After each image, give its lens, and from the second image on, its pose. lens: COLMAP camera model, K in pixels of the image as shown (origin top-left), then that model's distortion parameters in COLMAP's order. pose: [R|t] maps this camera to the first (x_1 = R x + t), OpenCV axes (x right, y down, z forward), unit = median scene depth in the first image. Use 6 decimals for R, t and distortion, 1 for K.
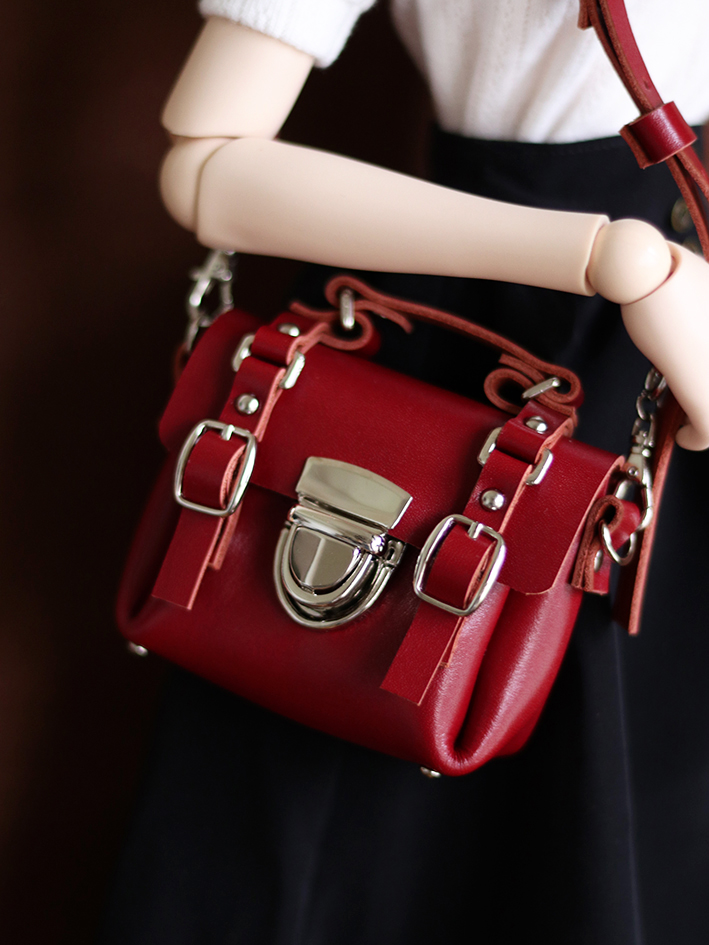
lens RADIAL K [[2760.0, 0, 354.5], [0, 2760.0, 472.5], [0, 0, 1]] dist [-0.136738, 0.113161]
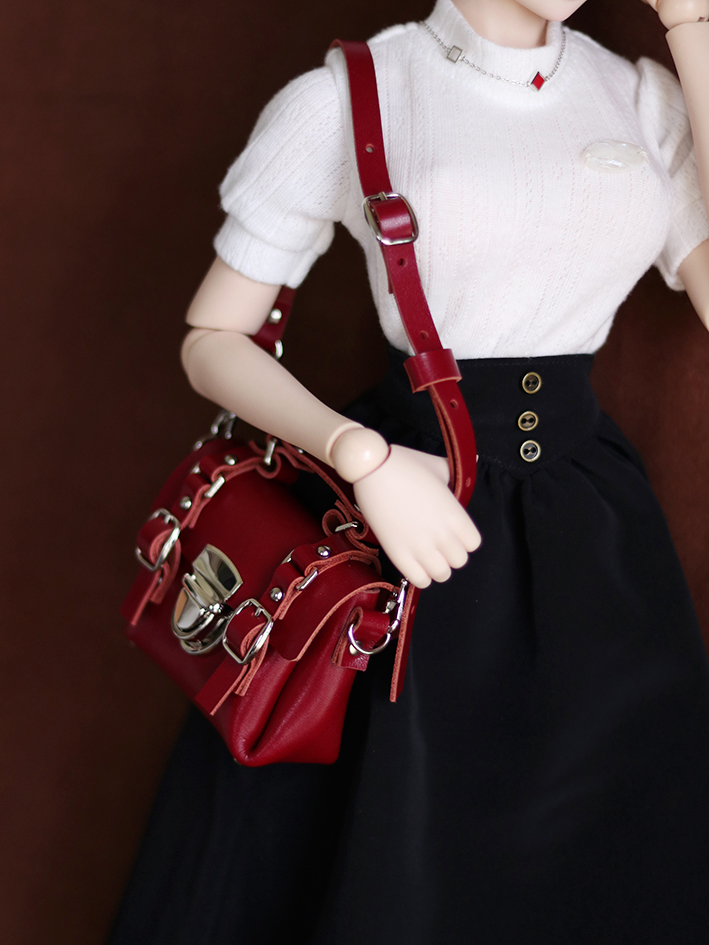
lens RADIAL K [[2760.0, 0, 354.5], [0, 2760.0, 472.5], [0, 0, 1]] dist [-0.136738, 0.113161]
pose [[0.822380, 0.171389, -0.542510, 0.877093], [-0.150831, 0.985105, 0.082571, -0.183702], [0.548582, 0.013923, 0.835981, -0.245511]]
